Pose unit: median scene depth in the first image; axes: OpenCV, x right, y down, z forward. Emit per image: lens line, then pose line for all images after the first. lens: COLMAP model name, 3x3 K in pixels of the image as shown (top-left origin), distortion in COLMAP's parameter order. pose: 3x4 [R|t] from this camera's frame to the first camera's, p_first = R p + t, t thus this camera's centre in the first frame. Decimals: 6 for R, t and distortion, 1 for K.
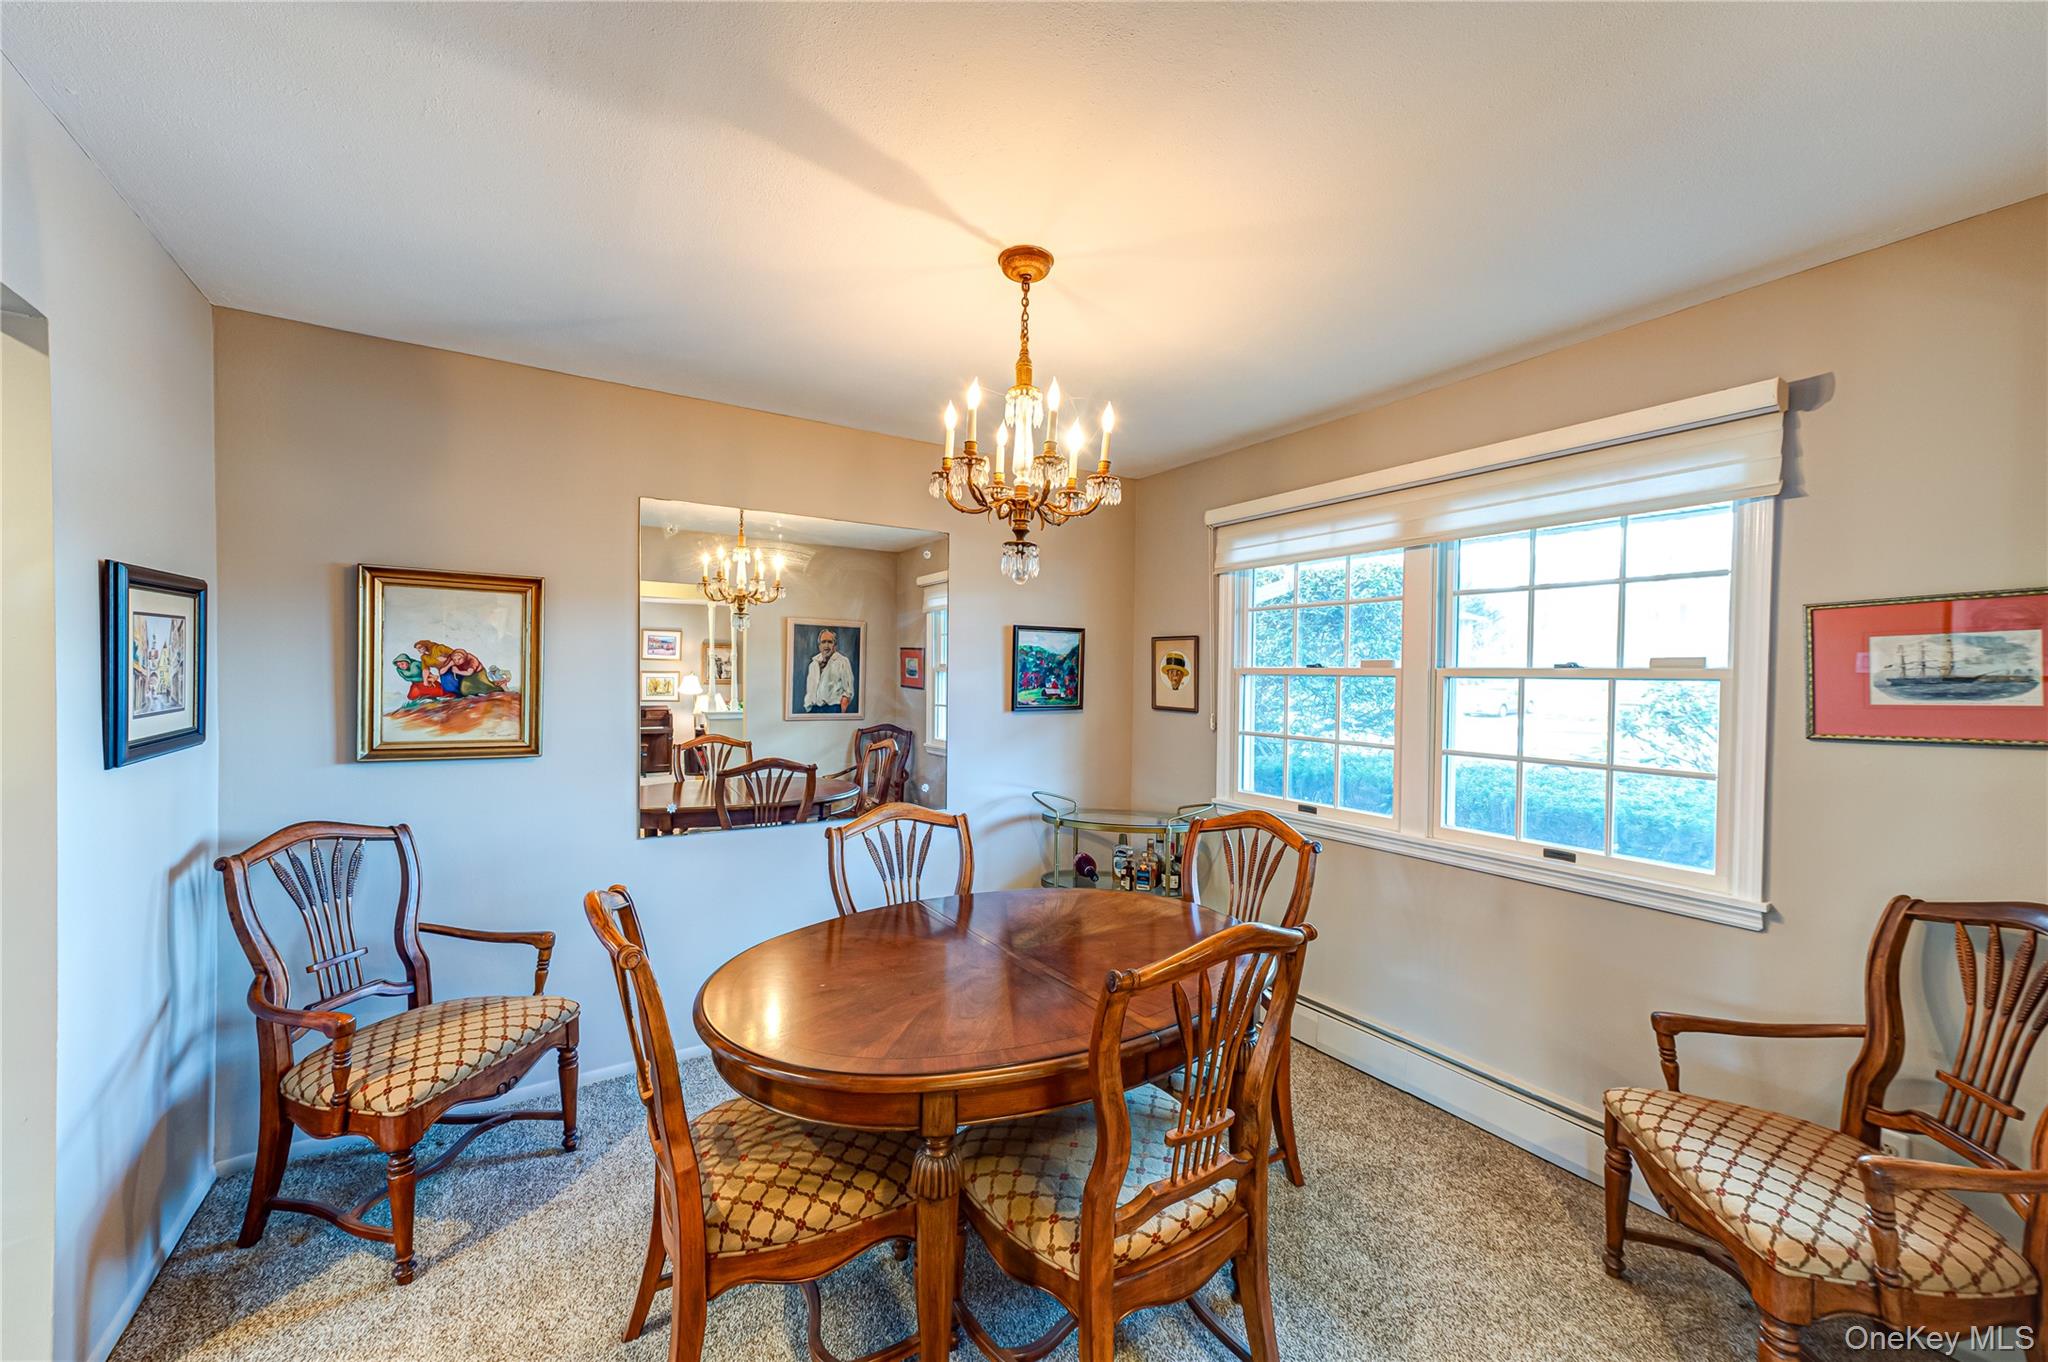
lens RADIAL K [[786.6, 0, 1032.7], [0, 786.6, 679.1], [0, 0, 1]] dist [0.015005, 0.000111]
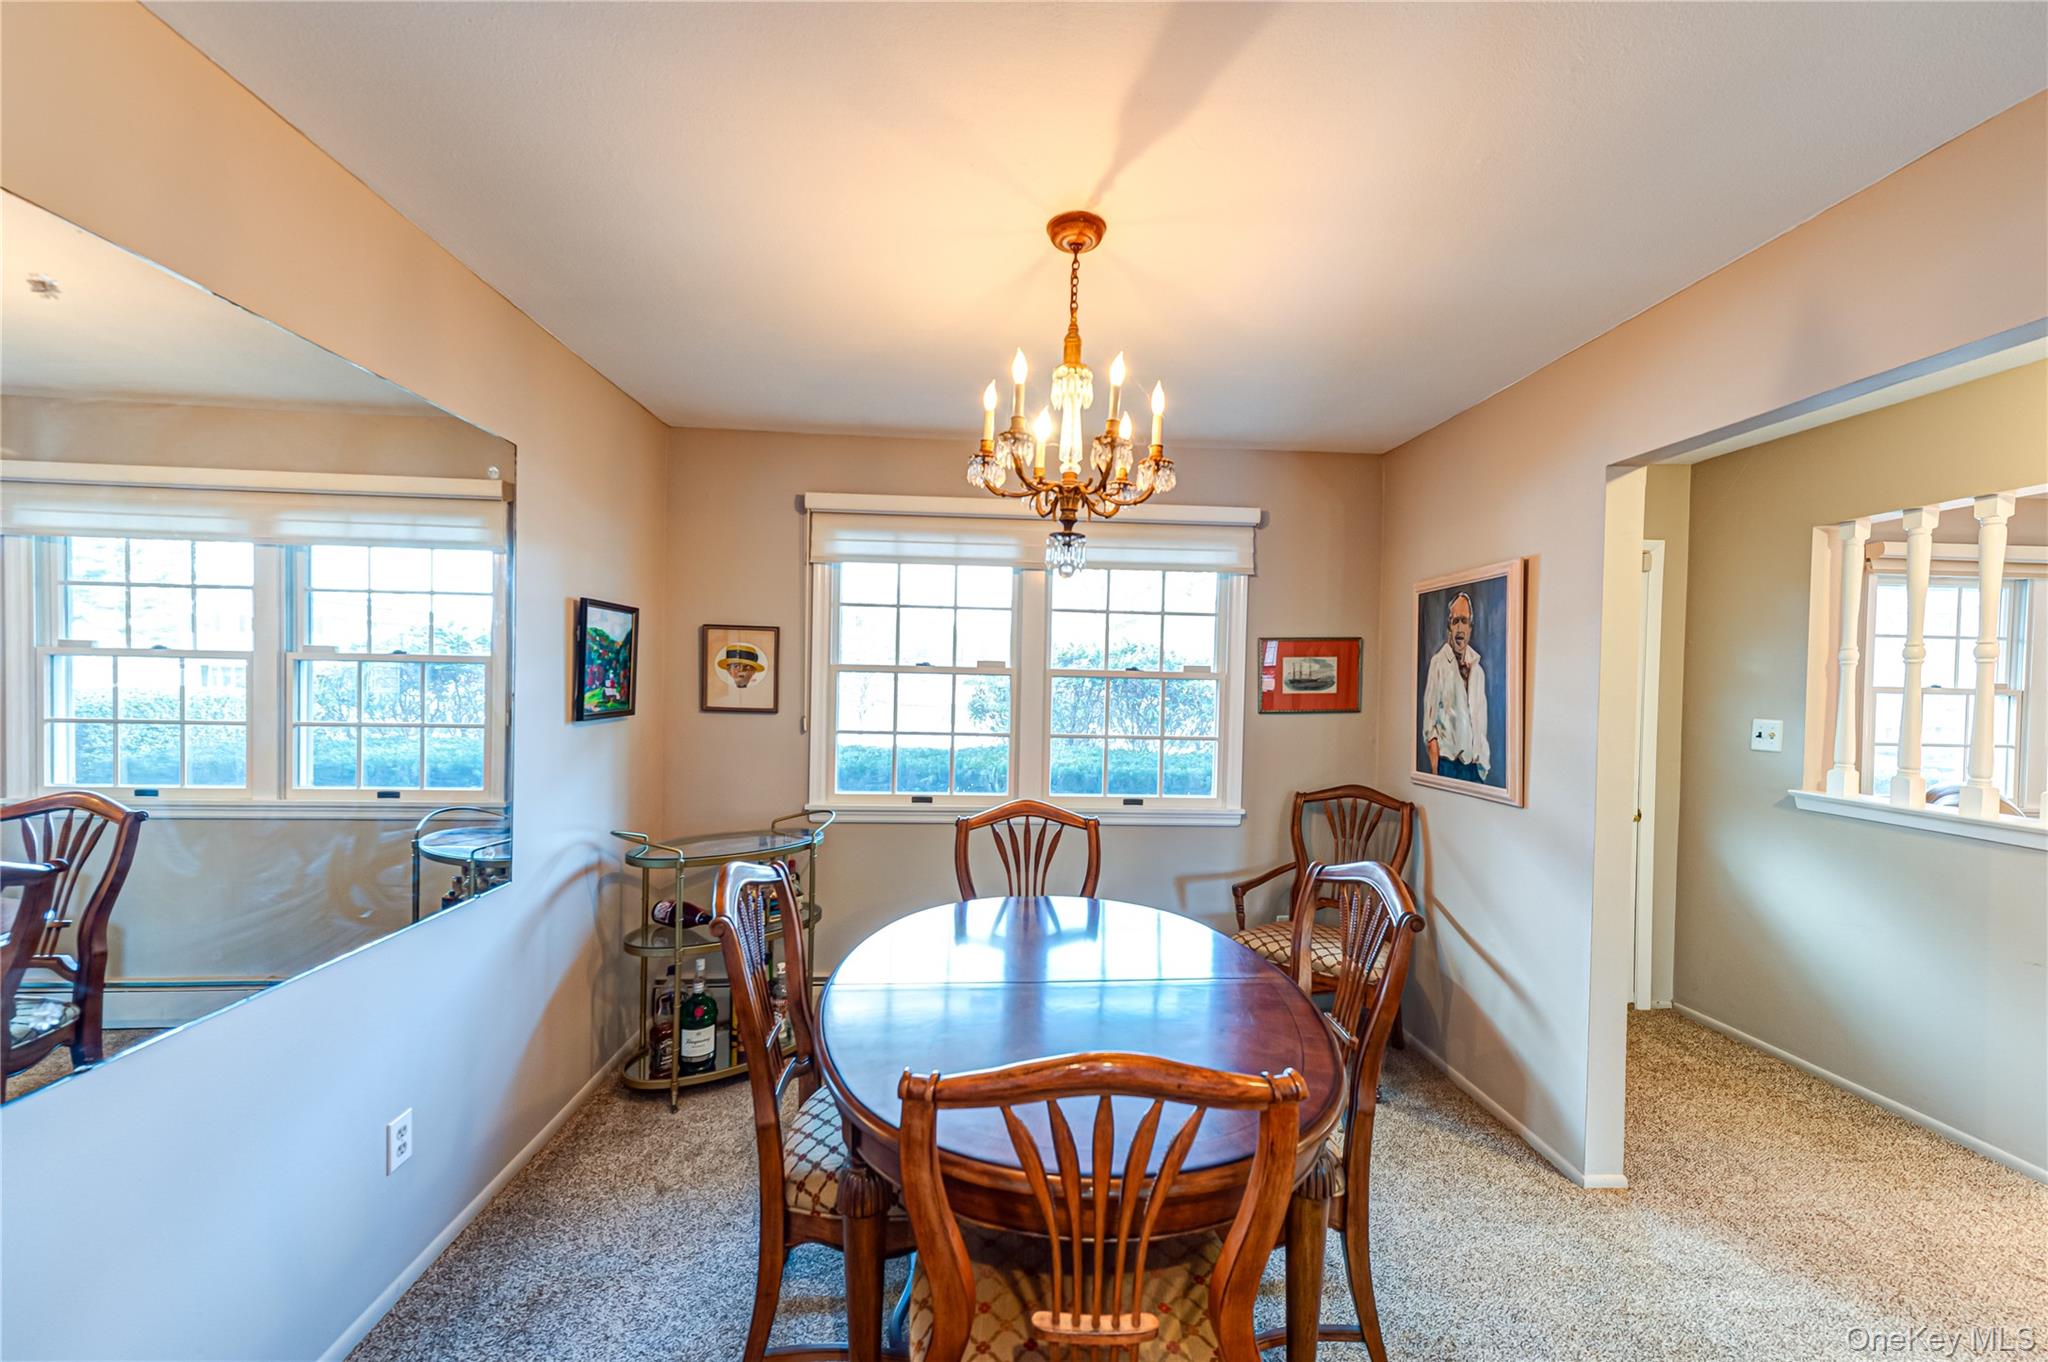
lens RADIAL K [[786.6, 0, 1020.5], [0, 786.6, 691.1], [0, 0, 1]] dist [0.015005, 0.000111]
pose [[0.493576, -0.016434, 0.869547, -0.435437], [-0.009262, 0.999665, 0.024150, -0.006562], [-0.869653, -0.019973, 0.493259, 0.314617]]
